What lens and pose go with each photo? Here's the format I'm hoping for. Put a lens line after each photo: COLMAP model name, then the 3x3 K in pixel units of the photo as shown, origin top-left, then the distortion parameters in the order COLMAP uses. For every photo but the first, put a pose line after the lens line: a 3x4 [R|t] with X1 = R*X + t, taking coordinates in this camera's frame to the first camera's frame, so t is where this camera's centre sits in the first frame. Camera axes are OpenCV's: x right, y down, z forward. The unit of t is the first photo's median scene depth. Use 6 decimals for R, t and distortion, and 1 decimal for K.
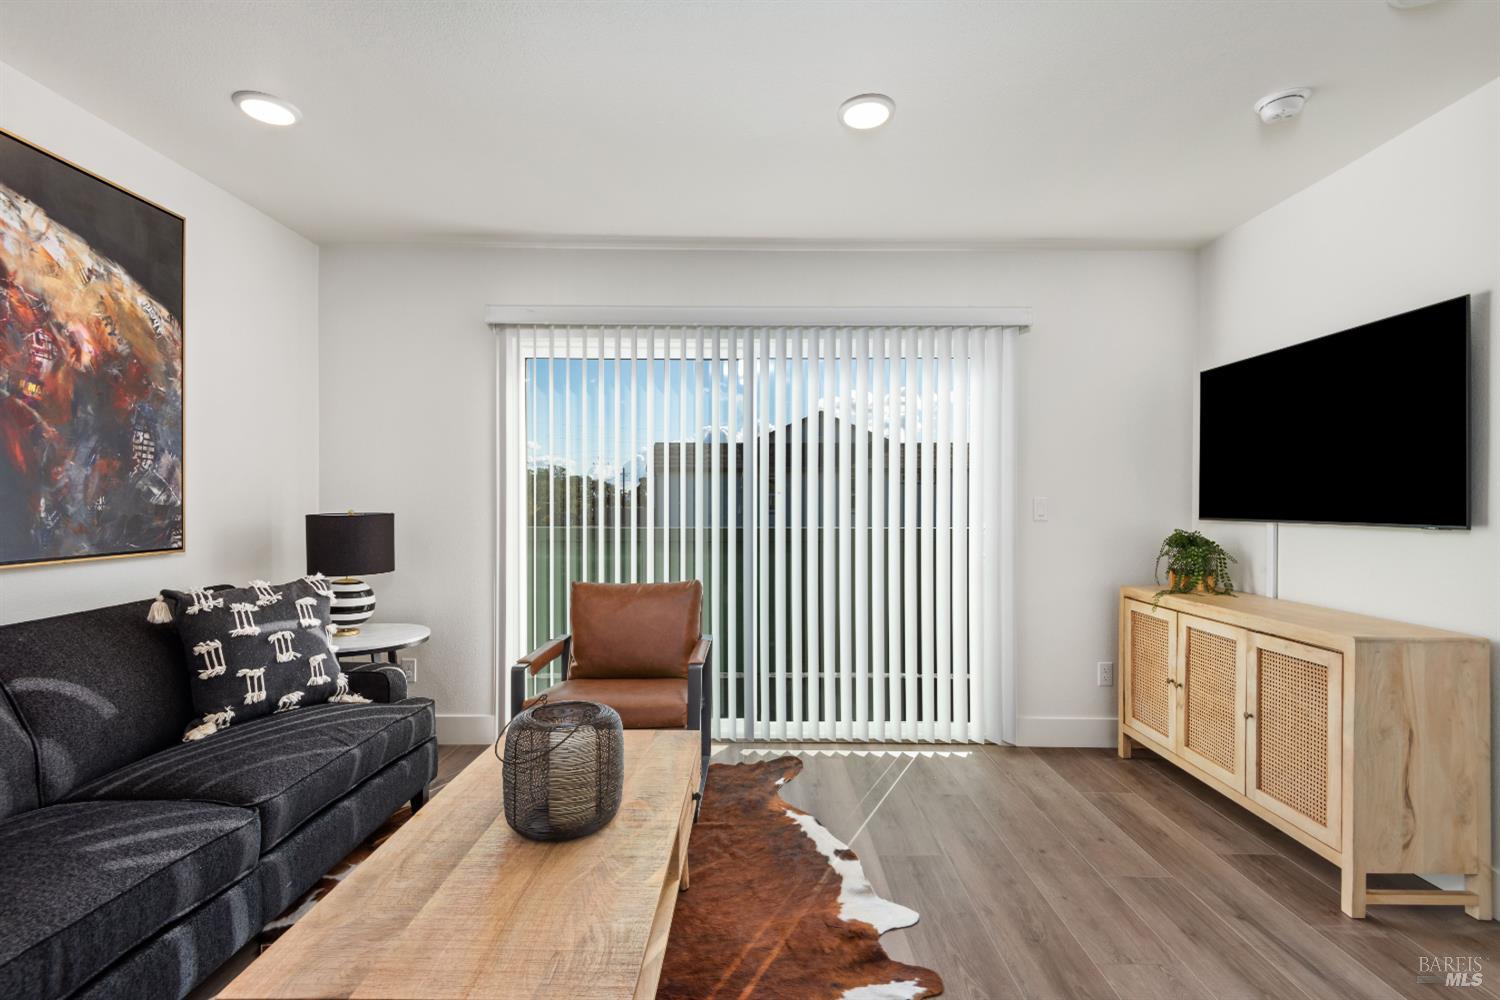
lens RADIAL K [[670.9, 0, 750.0], [0, 670.9, 500.0], [0, 0, 1]] dist [-0.000567, -0.000170]
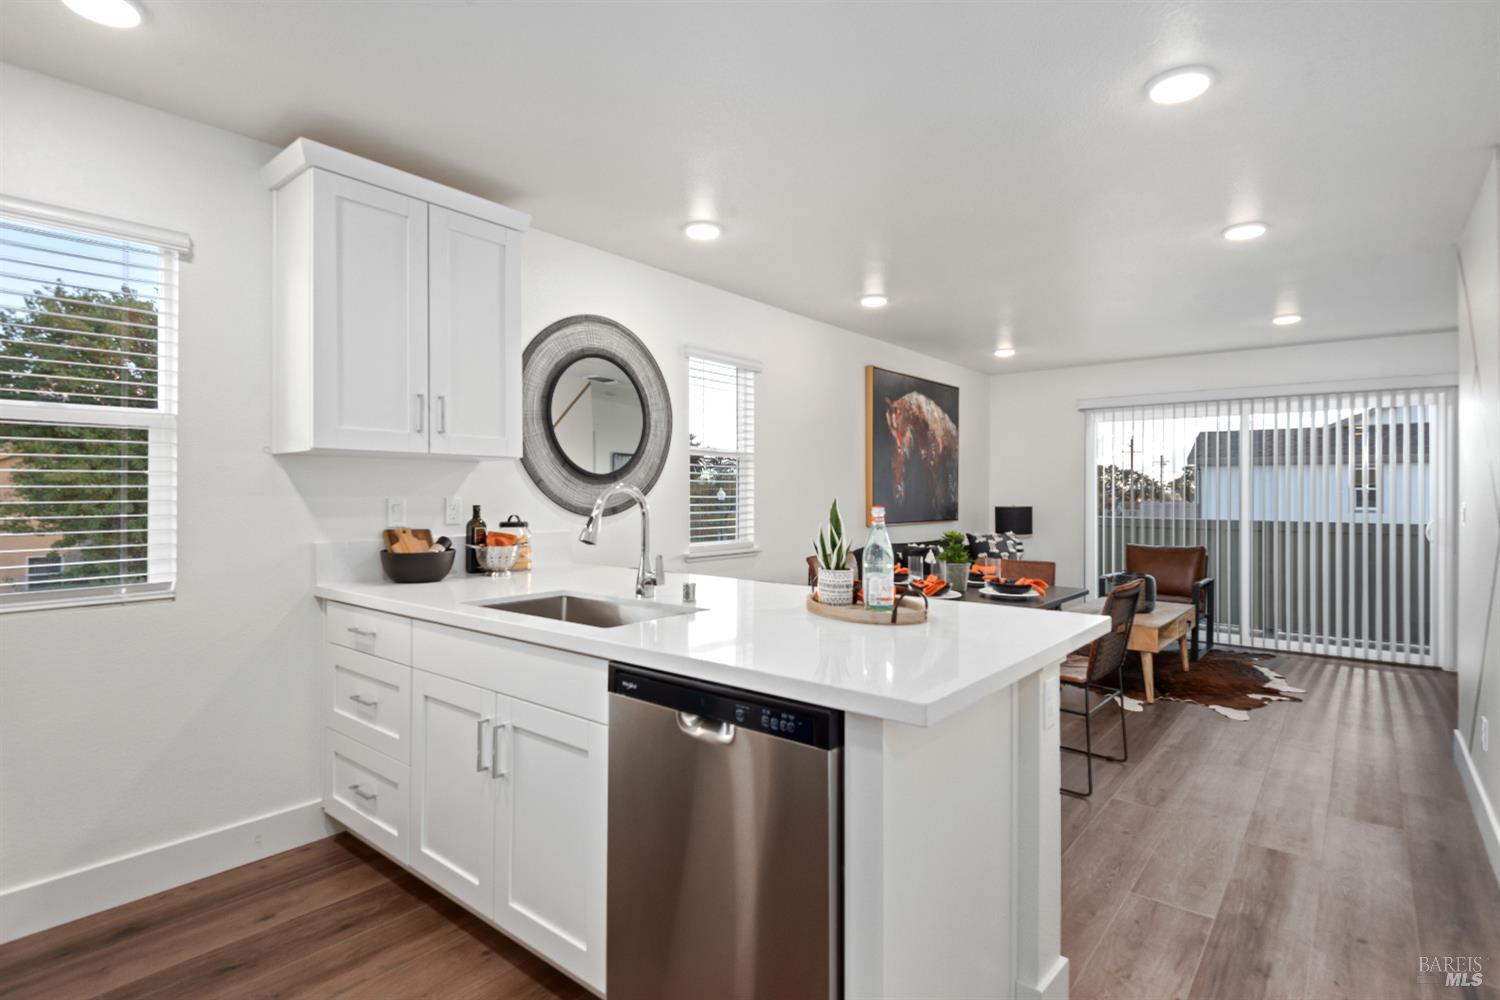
lens RADIAL K [[735.7, 0, 750.0], [0, 735.7, 500.0], [0, 0, 1]] dist [-0.001875, -0.001068]
pose [[0.772337, 0.003083, -0.635206, 0.336139], [0.000918, 0.999982, 0.005970, -0.020359], [0.635213, -0.005194, 0.772320, -1.830642]]
